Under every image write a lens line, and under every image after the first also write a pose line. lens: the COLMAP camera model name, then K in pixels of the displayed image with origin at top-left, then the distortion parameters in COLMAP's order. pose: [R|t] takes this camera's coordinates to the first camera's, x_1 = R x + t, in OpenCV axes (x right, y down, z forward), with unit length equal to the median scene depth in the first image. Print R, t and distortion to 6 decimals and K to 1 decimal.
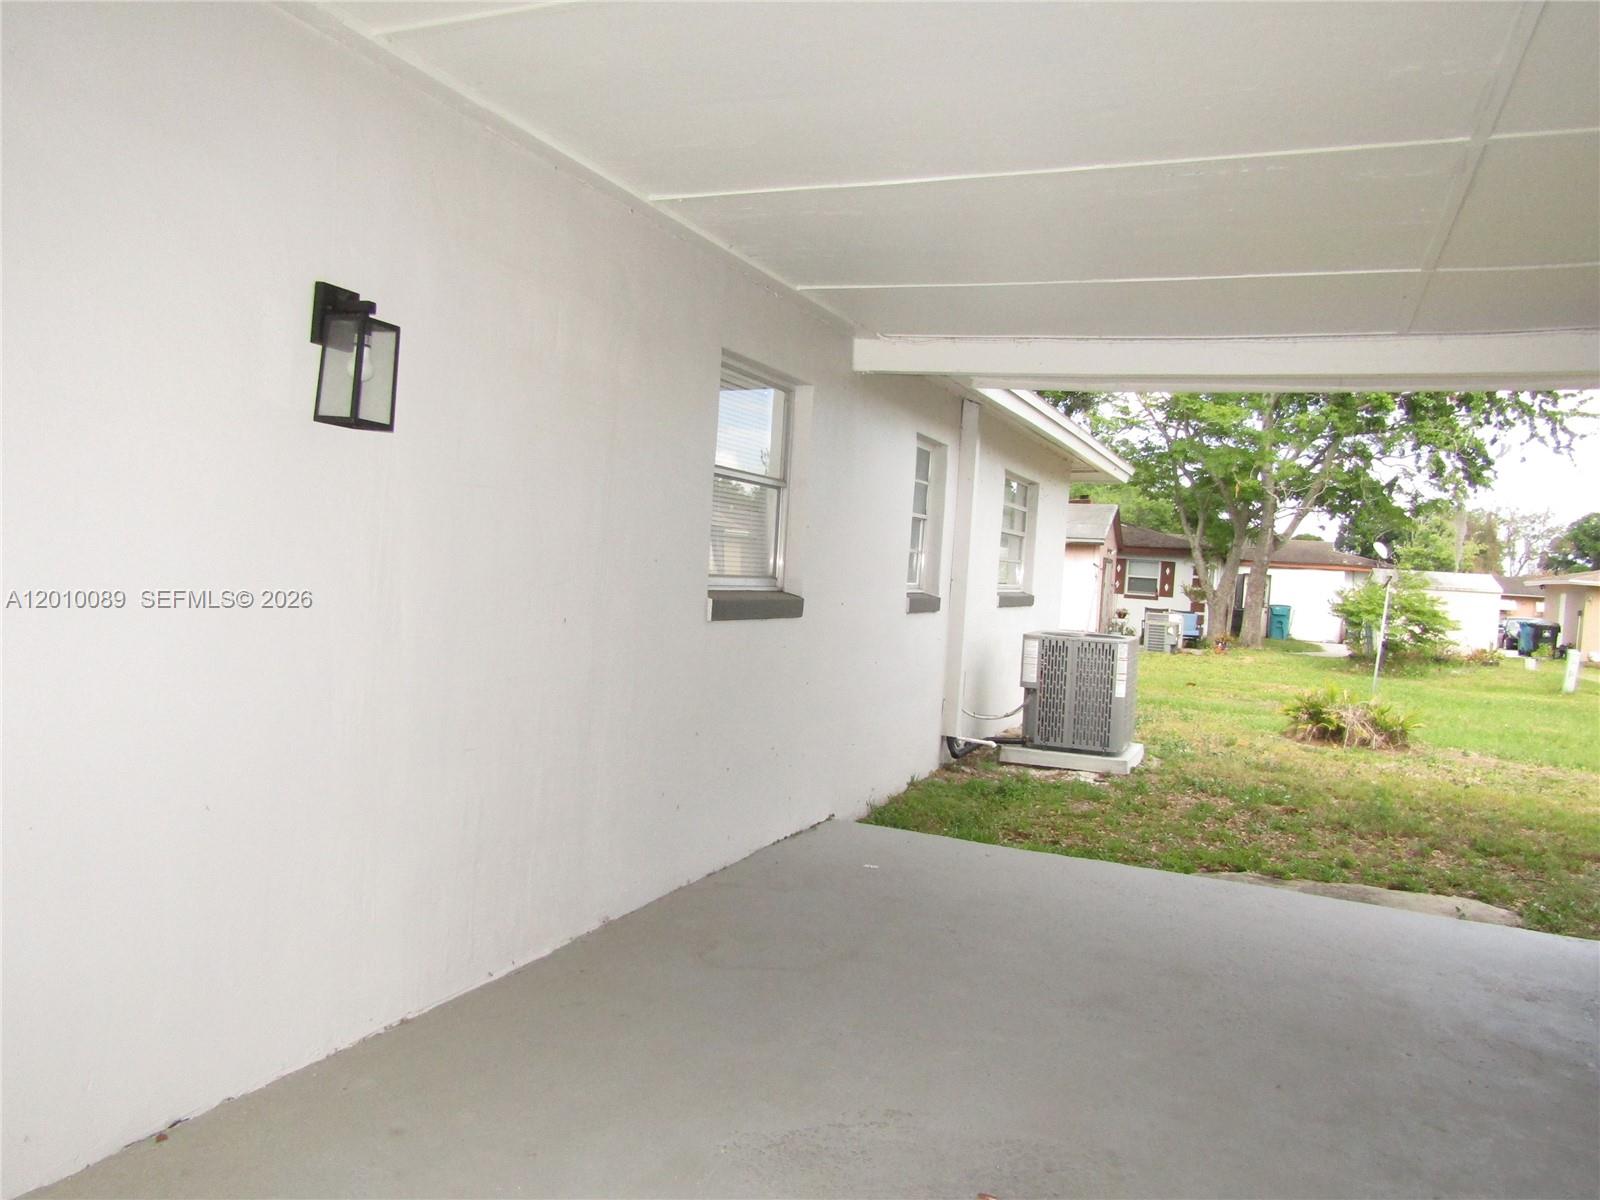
lens RADIAL K [[1158.3, 0, 802.2], [0, 1158.3, 595.4], [0, 0, 1]] dist [-0.001911, 0.003382]
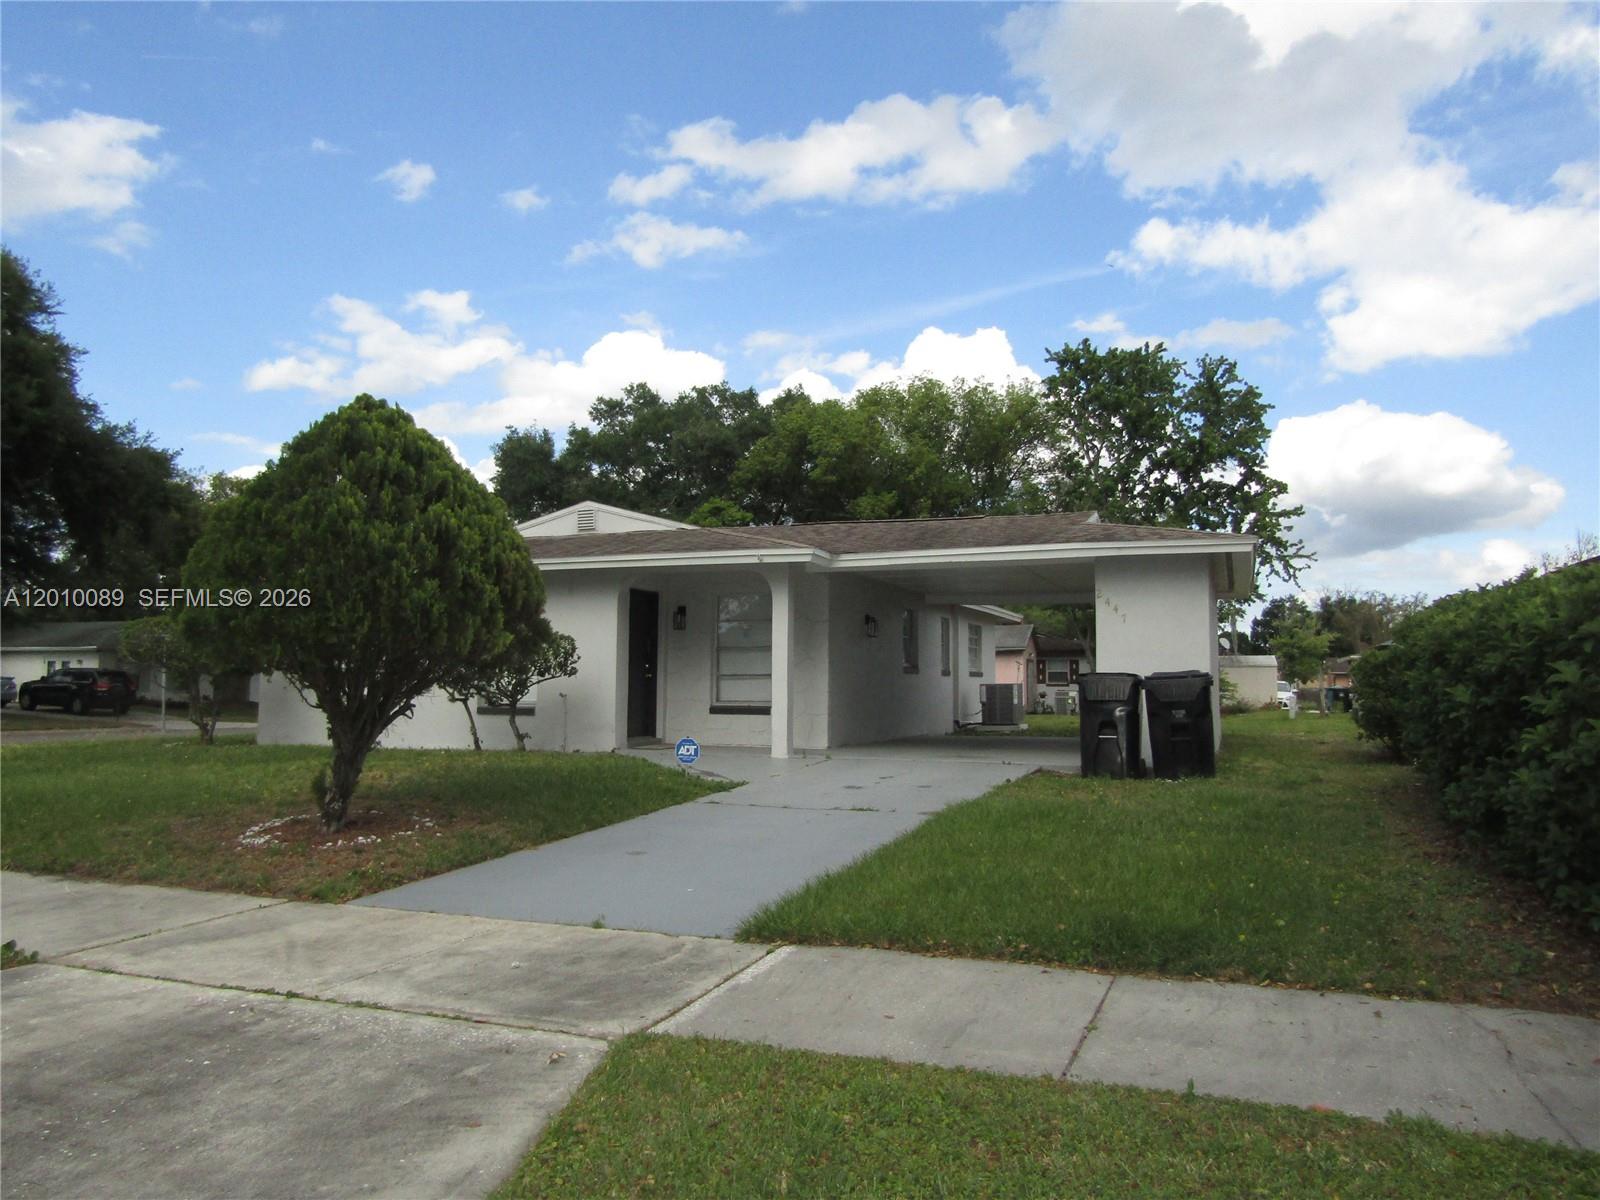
lens RADIAL K [[1158.3, 0, 796.7], [0, 1158.3, 597.8], [0, 0, 1]] dist [-0.001911, 0.003382]
pose [[0.997581, -0.056094, 0.041049, -0.108787], [0.060074, 0.992846, -0.103193, 0.028066], [-0.034967, 0.105409, 0.993814, -0.550223]]
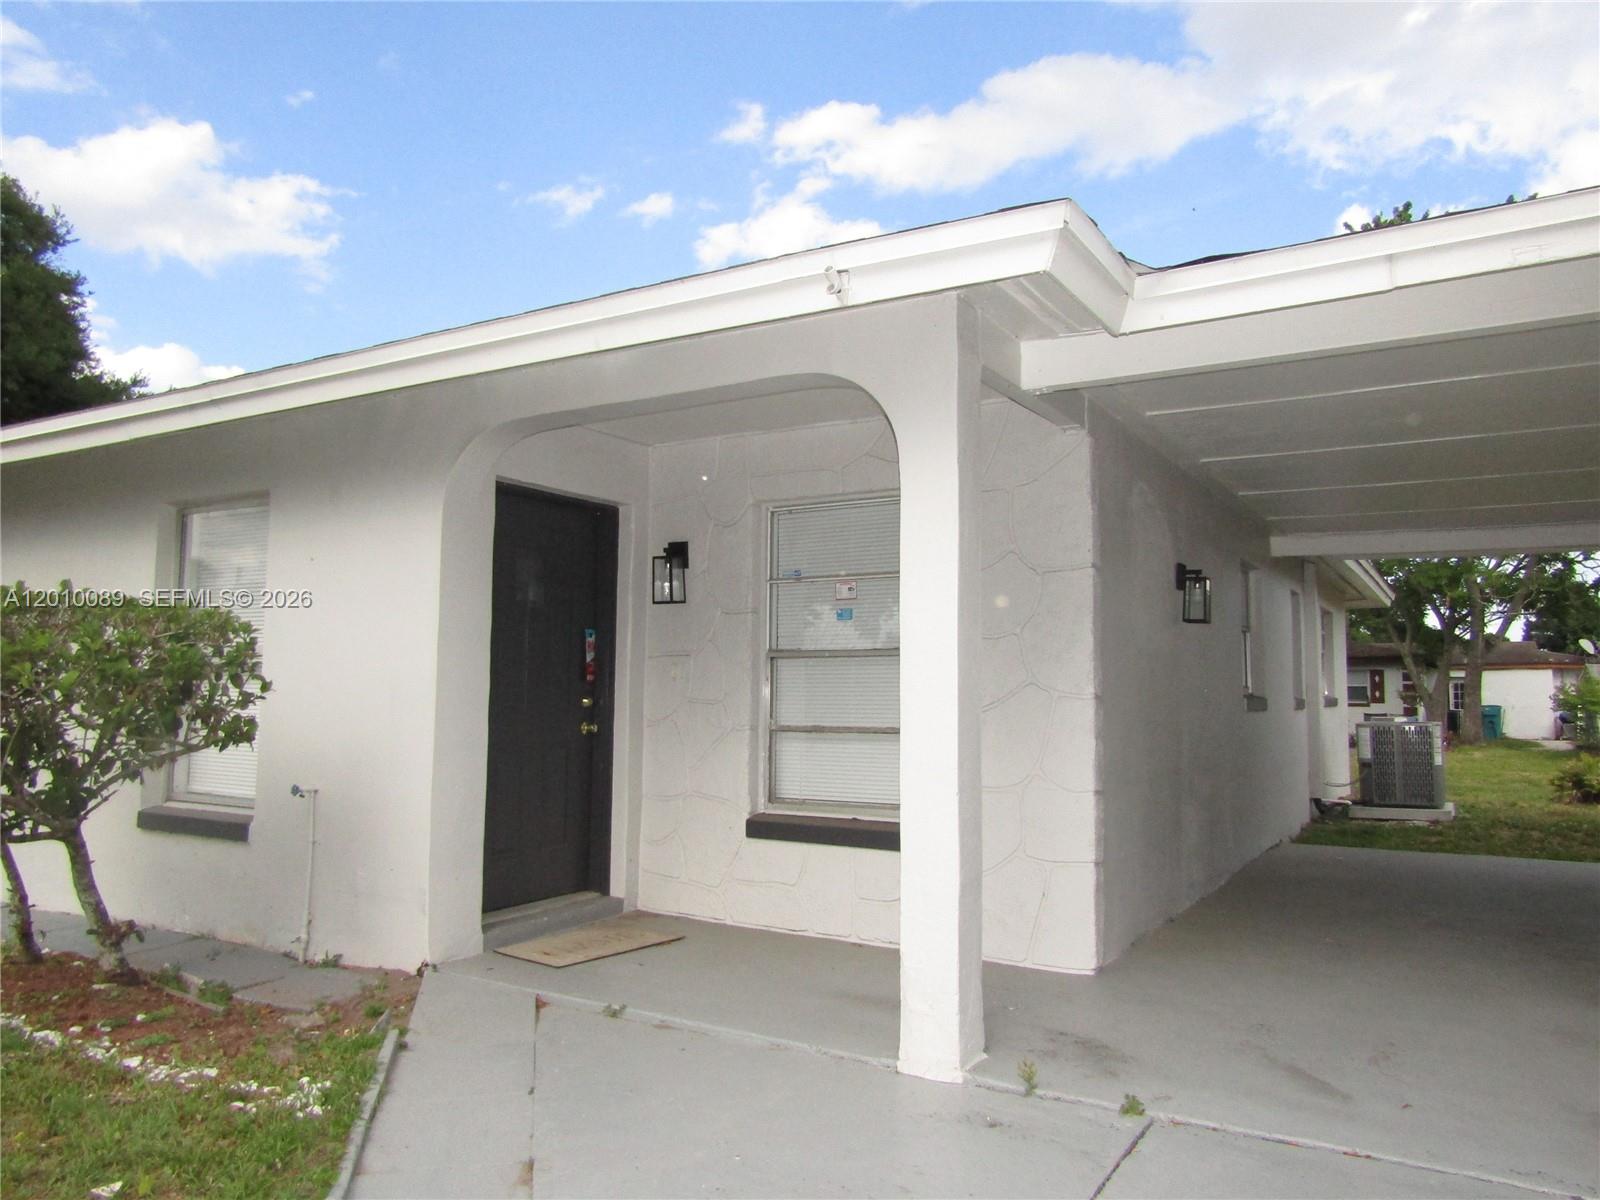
lens RADIAL K [[1158.3, 0, 796.0], [0, 1158.3, 603.5], [0, 0, 1]] dist [-0.001911, 0.003382]
pose [[0.990245, -0.065685, -0.122886, -0.093645], [0.051760, 0.992216, -0.113263, 0.004123], [0.129369, 0.105798, 0.985936, -0.149362]]
